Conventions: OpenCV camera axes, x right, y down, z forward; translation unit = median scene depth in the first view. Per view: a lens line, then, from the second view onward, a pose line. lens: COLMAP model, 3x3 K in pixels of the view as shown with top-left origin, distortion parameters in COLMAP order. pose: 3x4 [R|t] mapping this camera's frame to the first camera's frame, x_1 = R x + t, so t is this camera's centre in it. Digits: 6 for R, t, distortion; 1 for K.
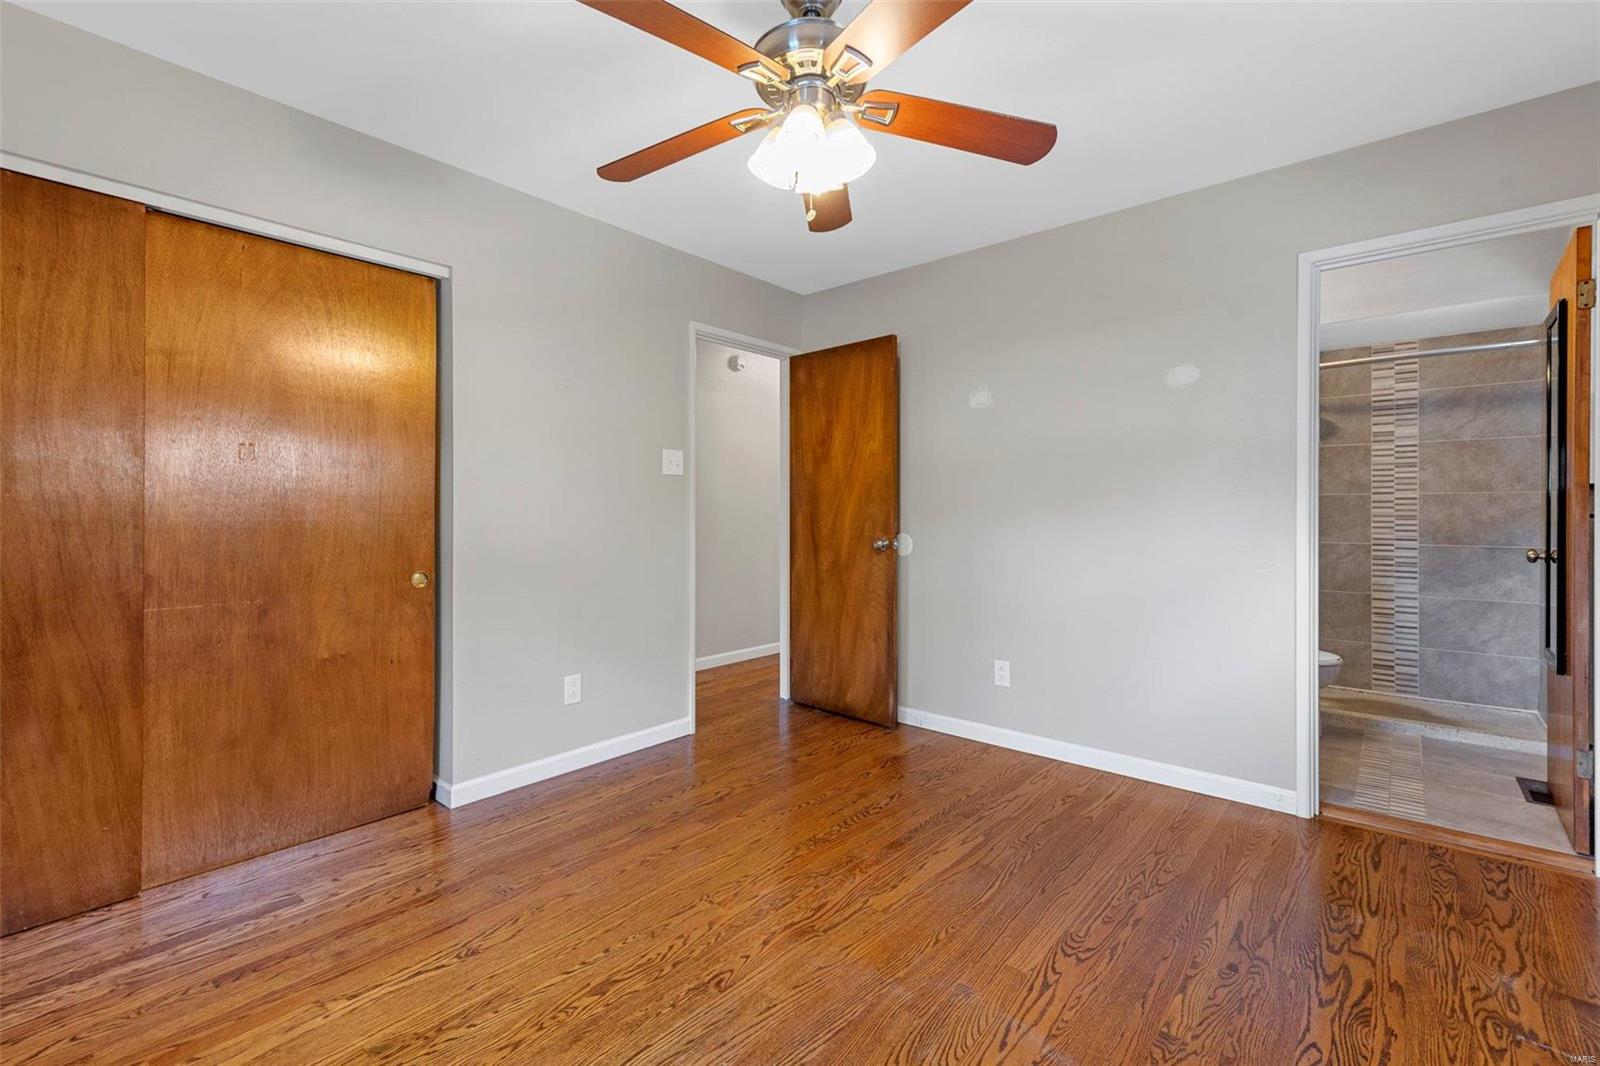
lens RADIAL K [[696.4, 0, 803.1], [0, 696.4, 525.5], [0, 0, 1]] dist [0.011384, -0.000274]
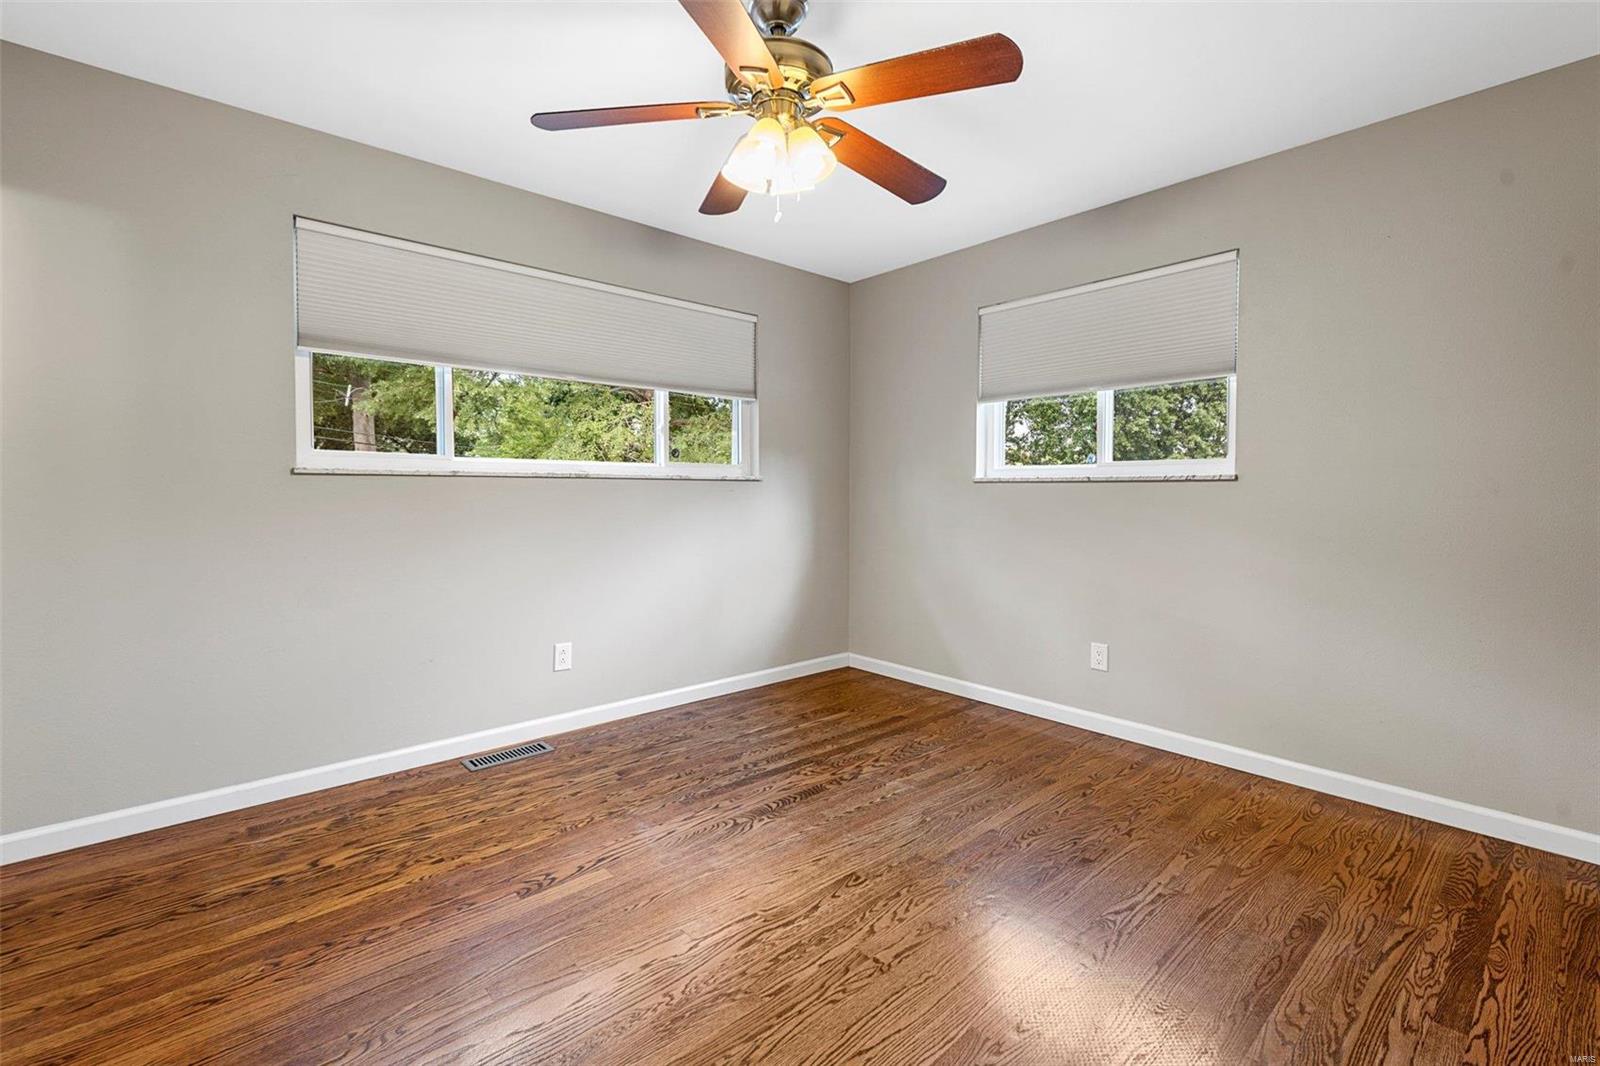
lens RADIAL K [[696.4, 0, 803.1], [0, 696.4, 525.5], [0, 0, 1]] dist [0.011384, -0.000274]
pose [[-0.990898, -0.010918, 0.134174, -0.121520], [-0.002403, 0.997981, 0.063465, -0.022791], [-0.134596, 0.062565, -0.988923, 1.444071]]
